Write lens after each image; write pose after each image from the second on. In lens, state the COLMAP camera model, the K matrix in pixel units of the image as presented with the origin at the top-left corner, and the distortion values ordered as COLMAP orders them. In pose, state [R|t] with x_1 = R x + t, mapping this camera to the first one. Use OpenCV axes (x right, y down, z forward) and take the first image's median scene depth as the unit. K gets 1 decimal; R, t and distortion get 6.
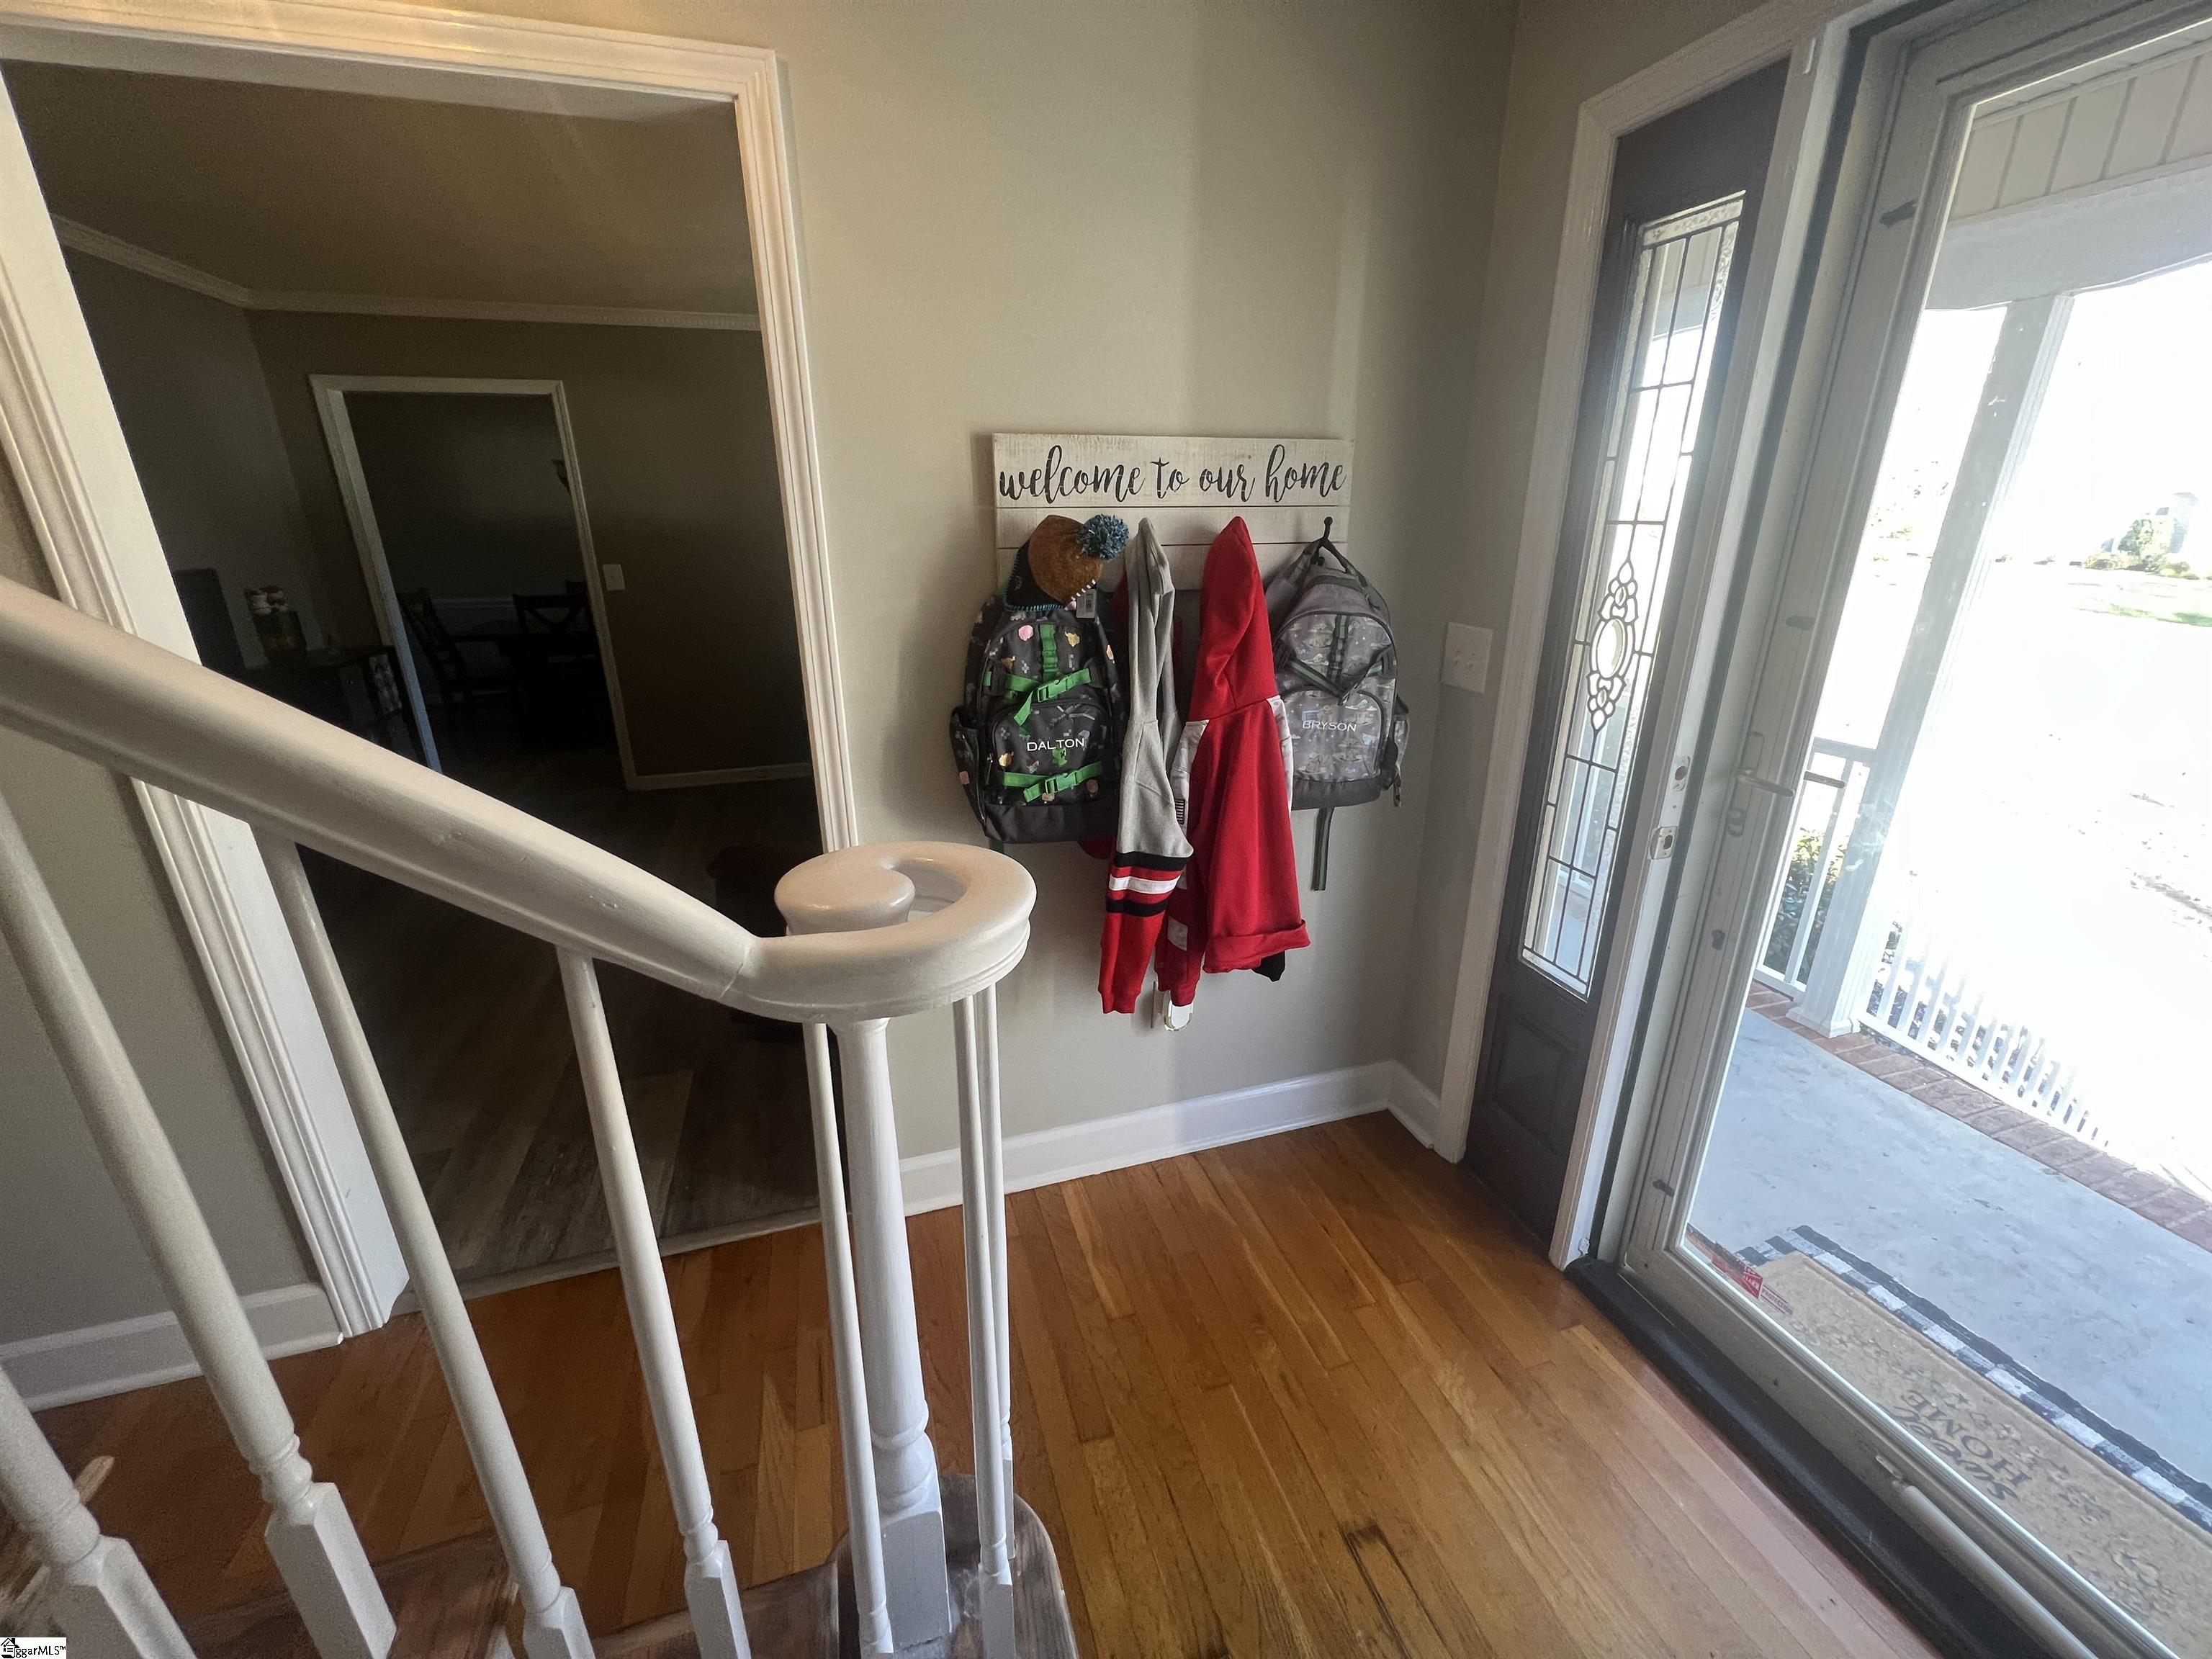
lens RADIAL K [[894.9, 0, 1106.0], [0, 894.9, 829.5], [0, 0, 1]] dist [0.001709, 0.000476]
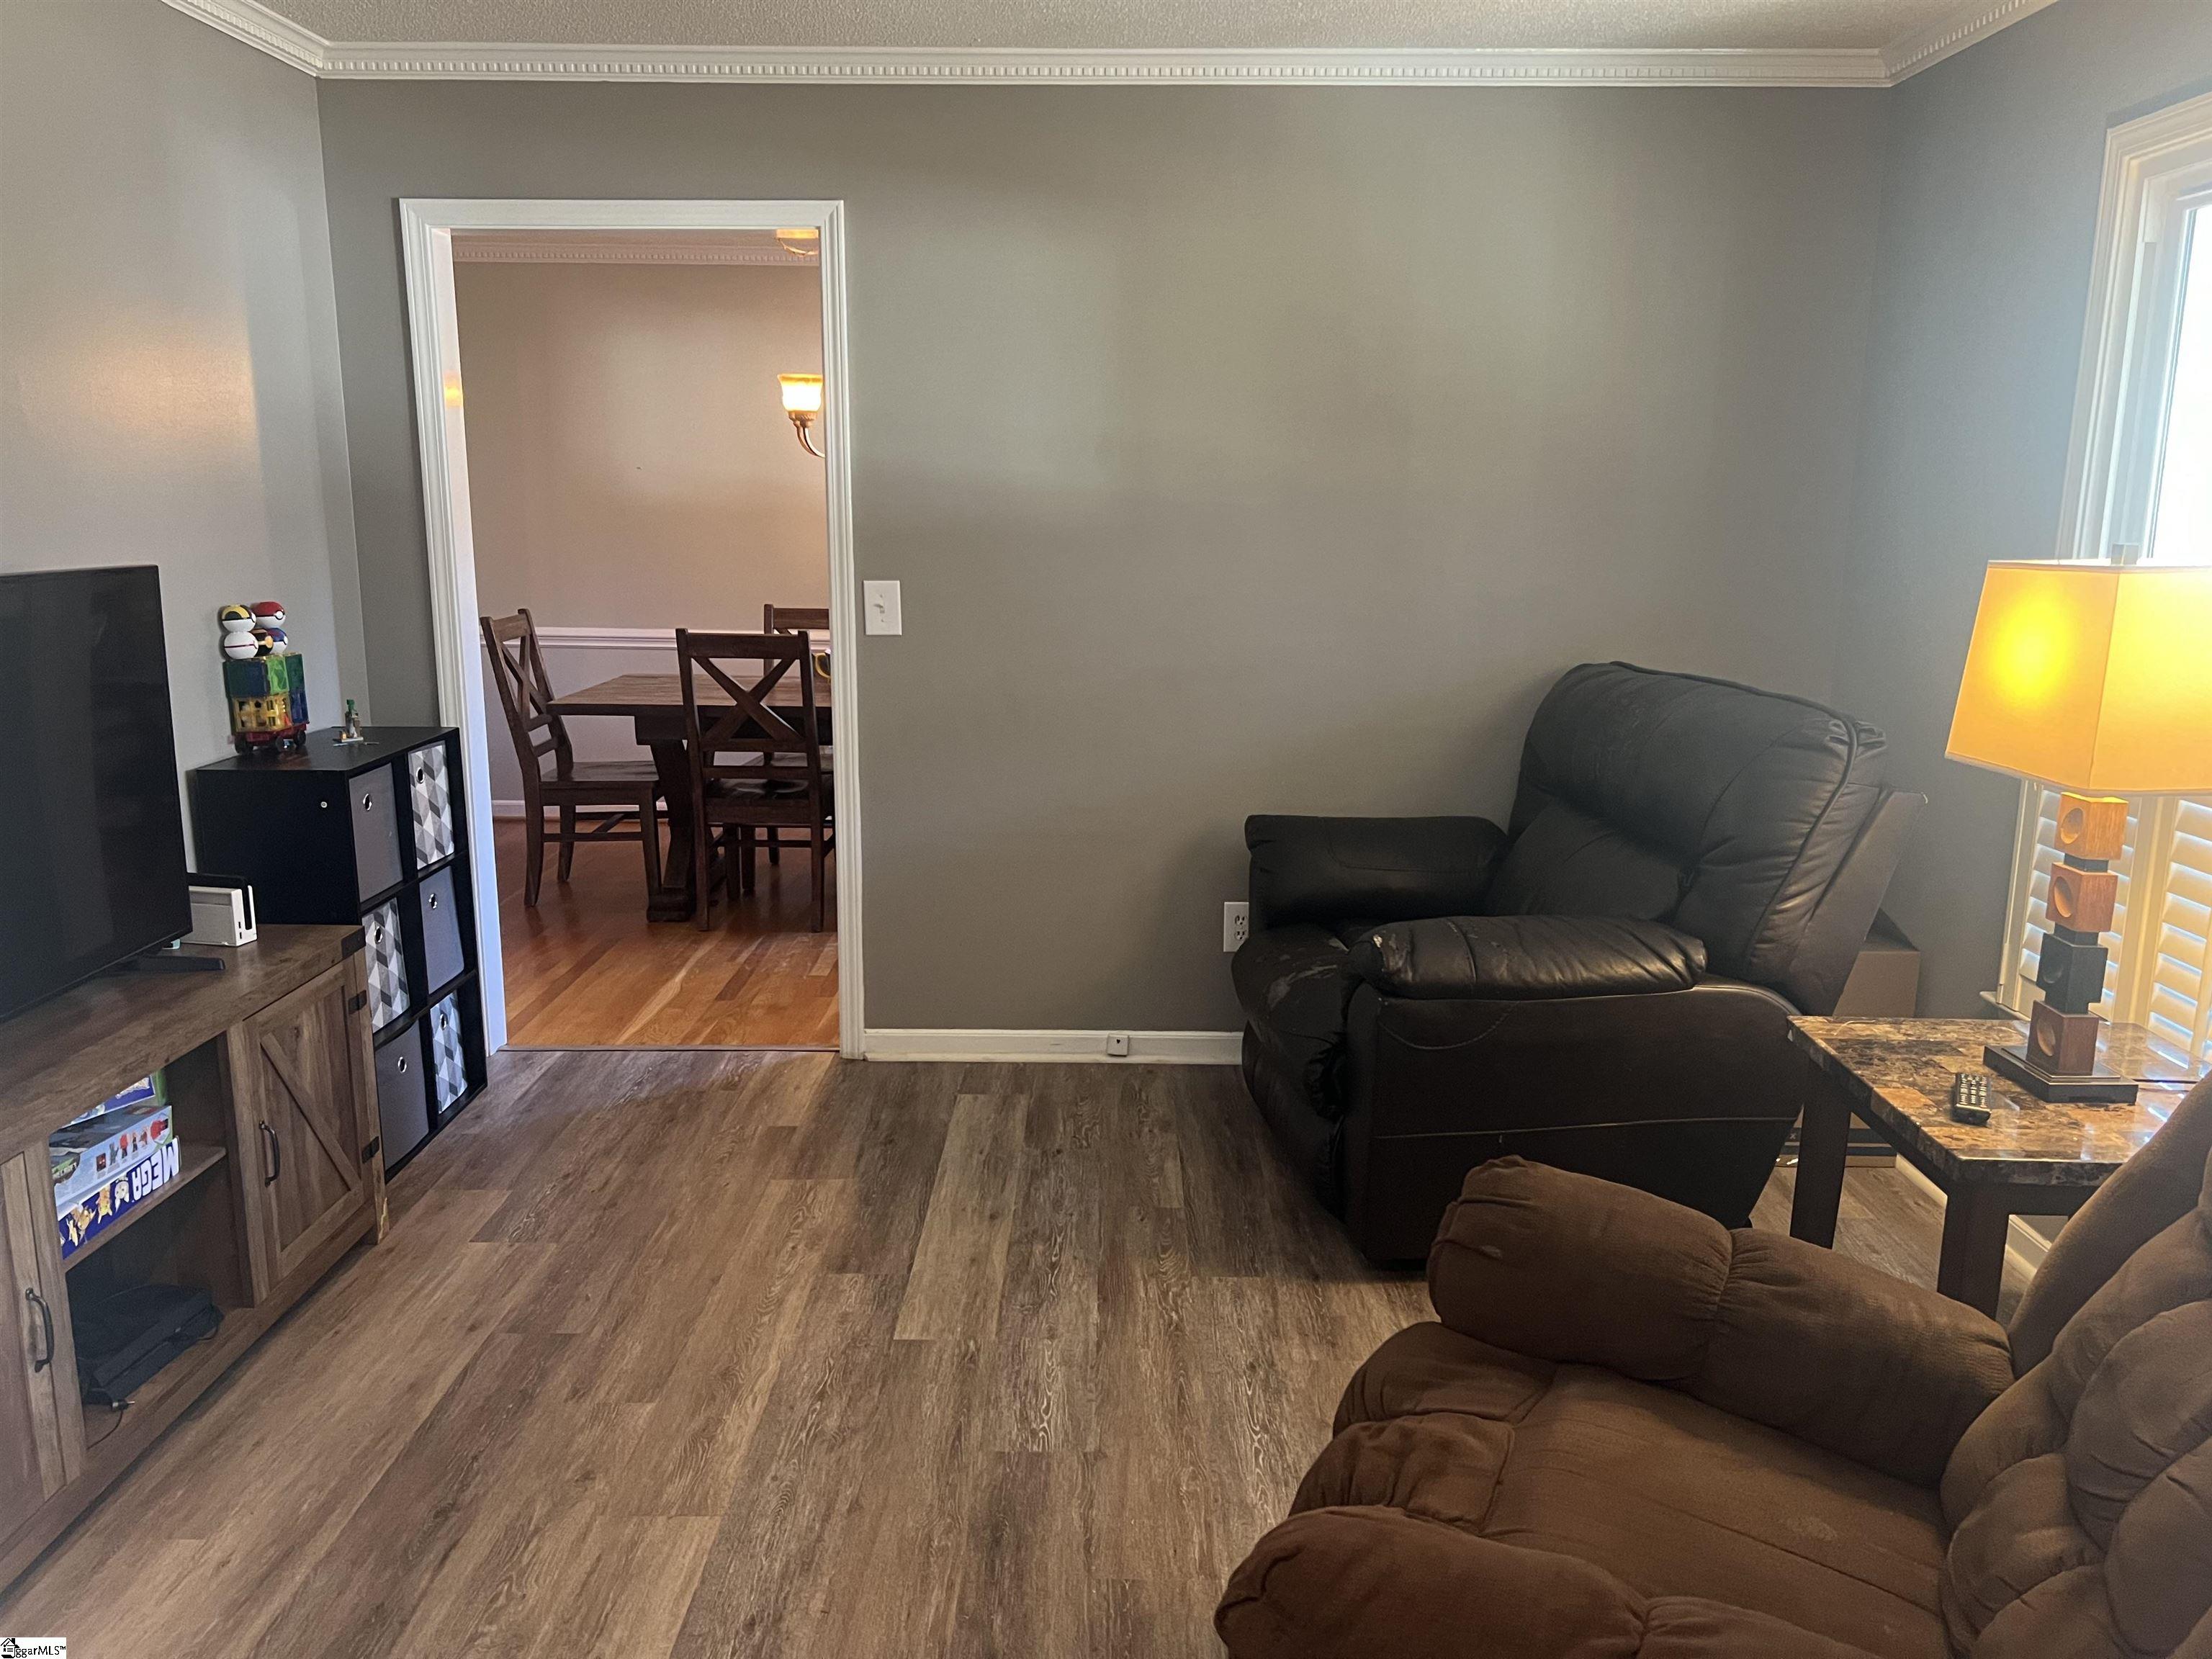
lens RADIAL K [[1675.7, 0, 1103.3], [0, 1675.7, 841.0], [0, 0, 1]] dist [0.063344, -0.066248]
pose [[0.952848, 0.073887, -0.294314, -0.184549], [-0.114210, 0.985907, -0.122245, -0.071617], [0.281134, 0.150095, 0.947858, 0.234908]]
